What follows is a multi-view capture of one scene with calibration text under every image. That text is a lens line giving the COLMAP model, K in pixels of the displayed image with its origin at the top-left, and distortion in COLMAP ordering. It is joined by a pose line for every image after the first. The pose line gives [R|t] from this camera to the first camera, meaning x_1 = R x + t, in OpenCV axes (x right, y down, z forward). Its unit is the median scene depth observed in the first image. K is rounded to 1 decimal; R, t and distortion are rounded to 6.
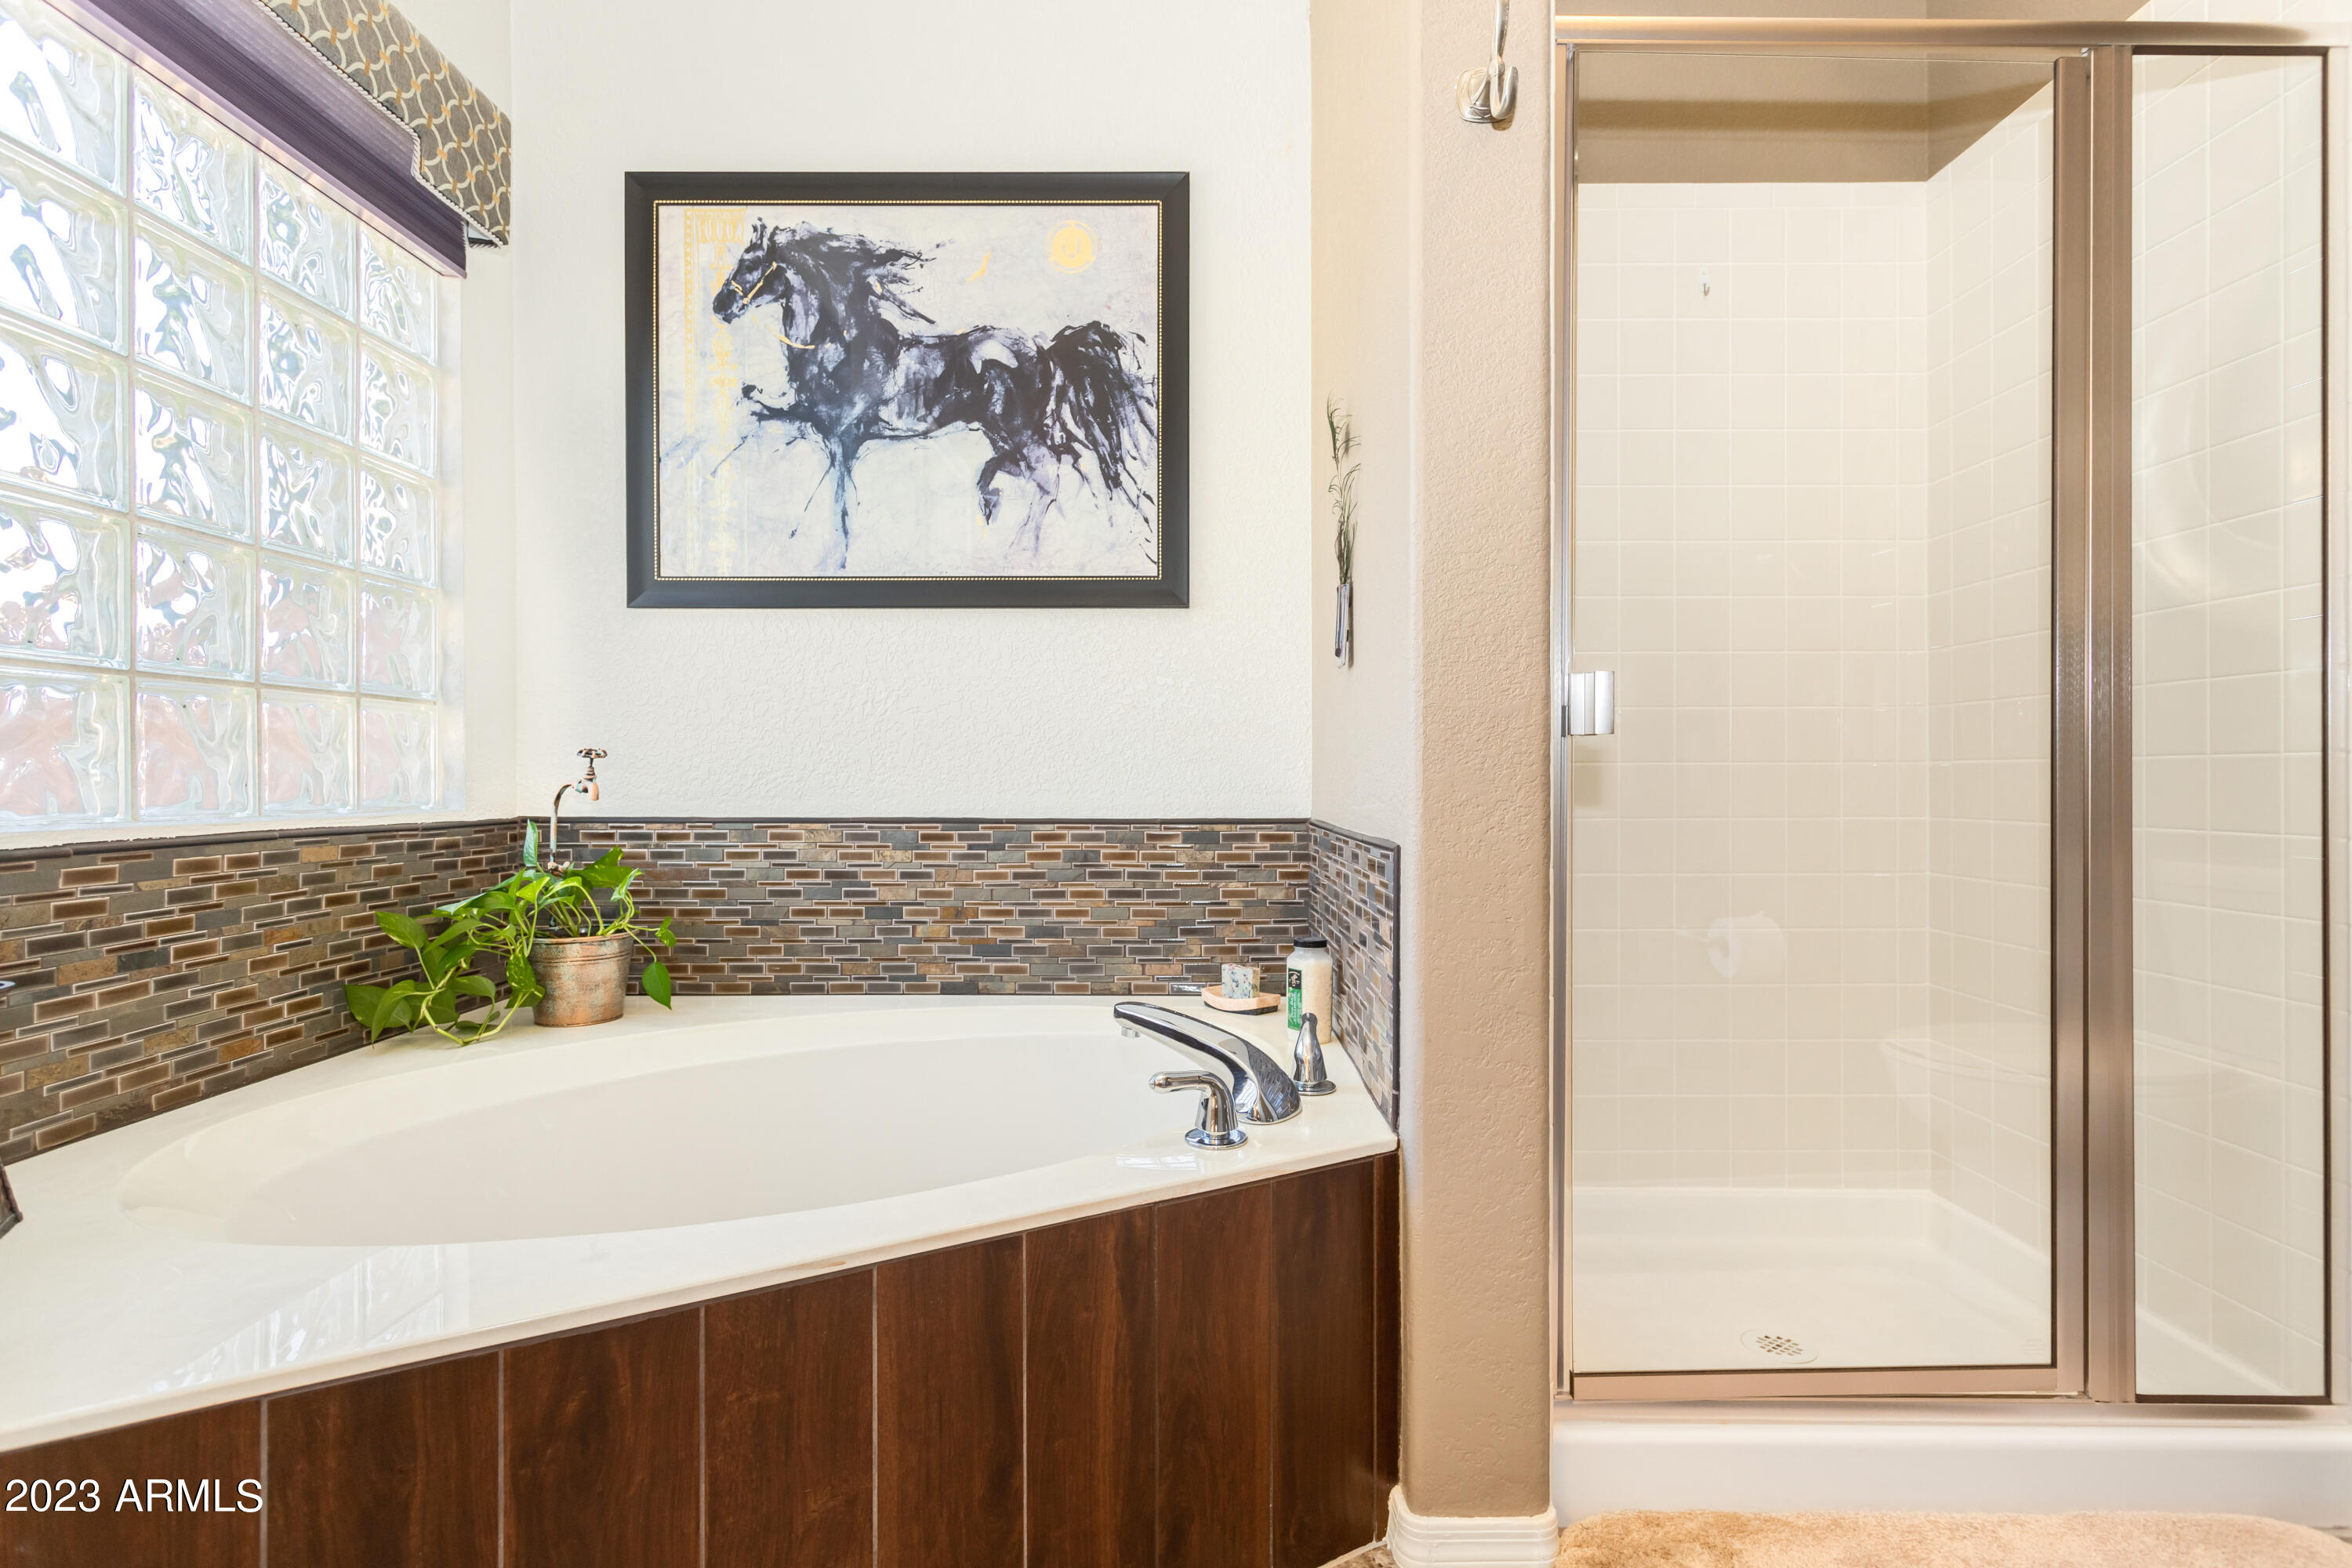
lens RADIAL K [[1134.9, 0, 1182.1], [0, 1134.9, 768.6], [0, 0, 1]] dist [0.001276, 0.000189]
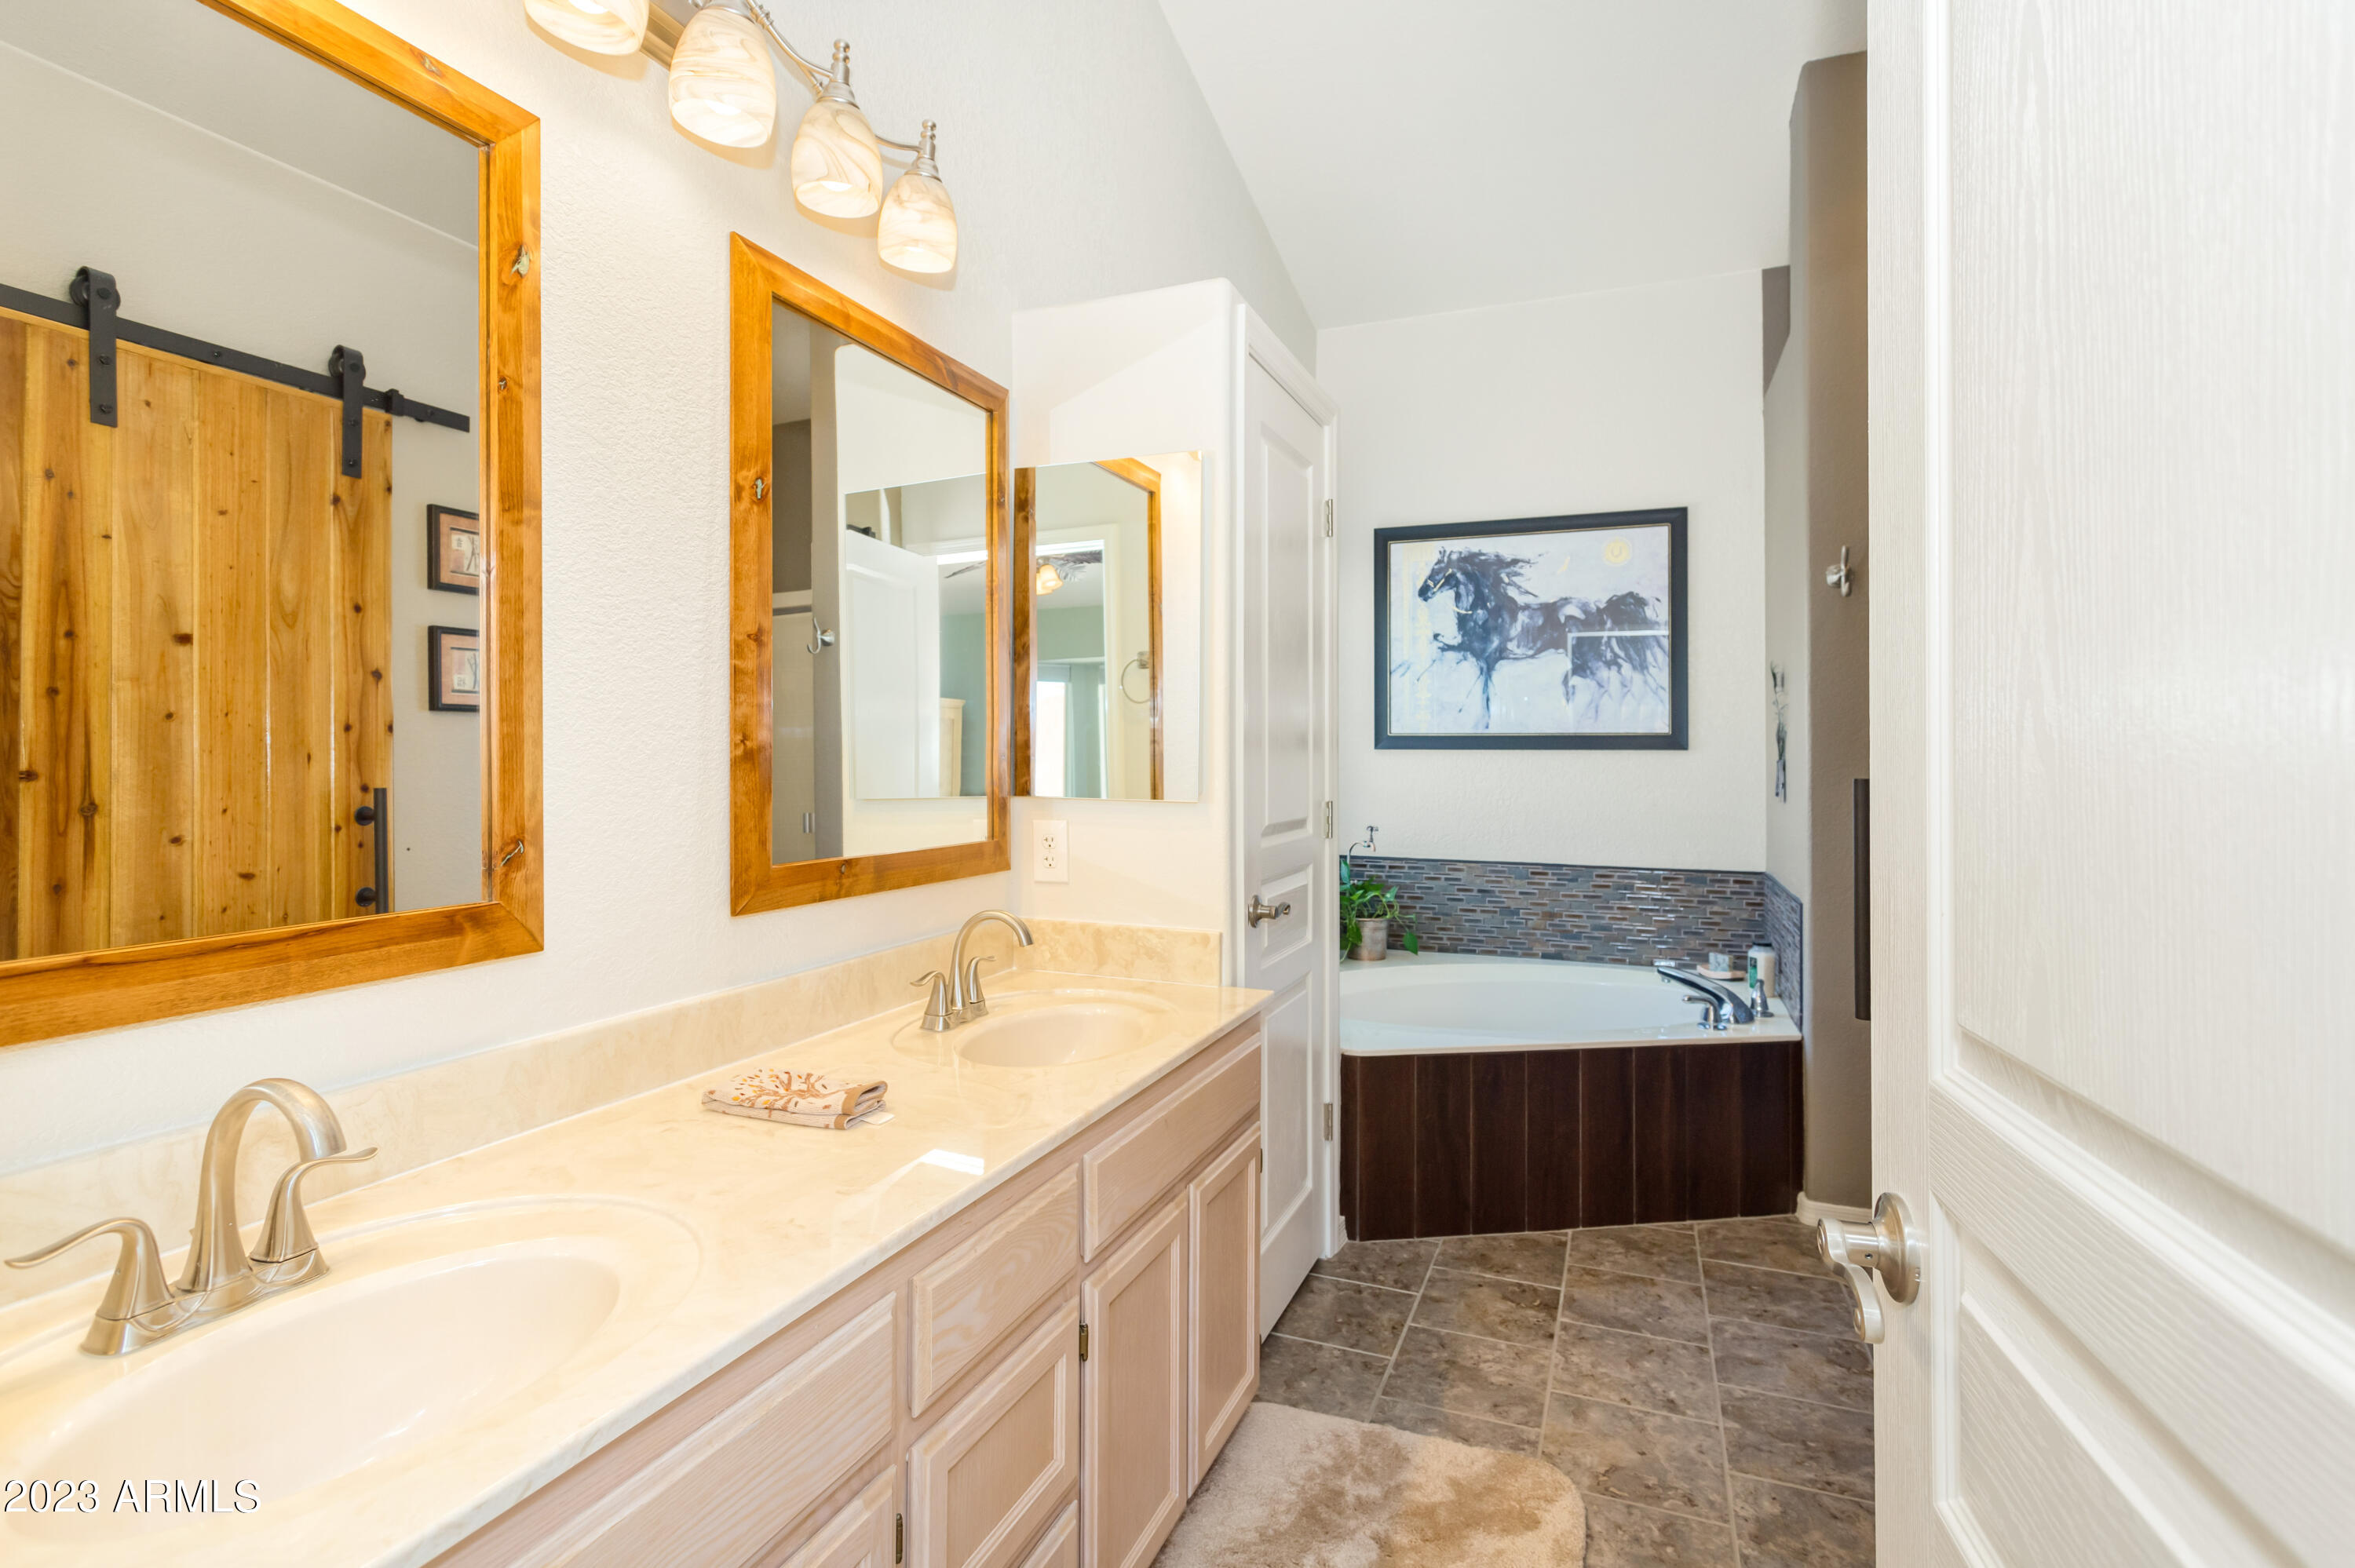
lens RADIAL K [[1143.4, 0, 1180.9], [0, 1143.4, 735.0], [0, 0, 1]] dist [-0.002088, -0.000066]
pose [[0.928431, -0.002247, -0.371498, -0.065770], [-0.000591, 0.999972, -0.007526, -0.151780], [0.371504, 0.007207, 0.928403, -0.953378]]
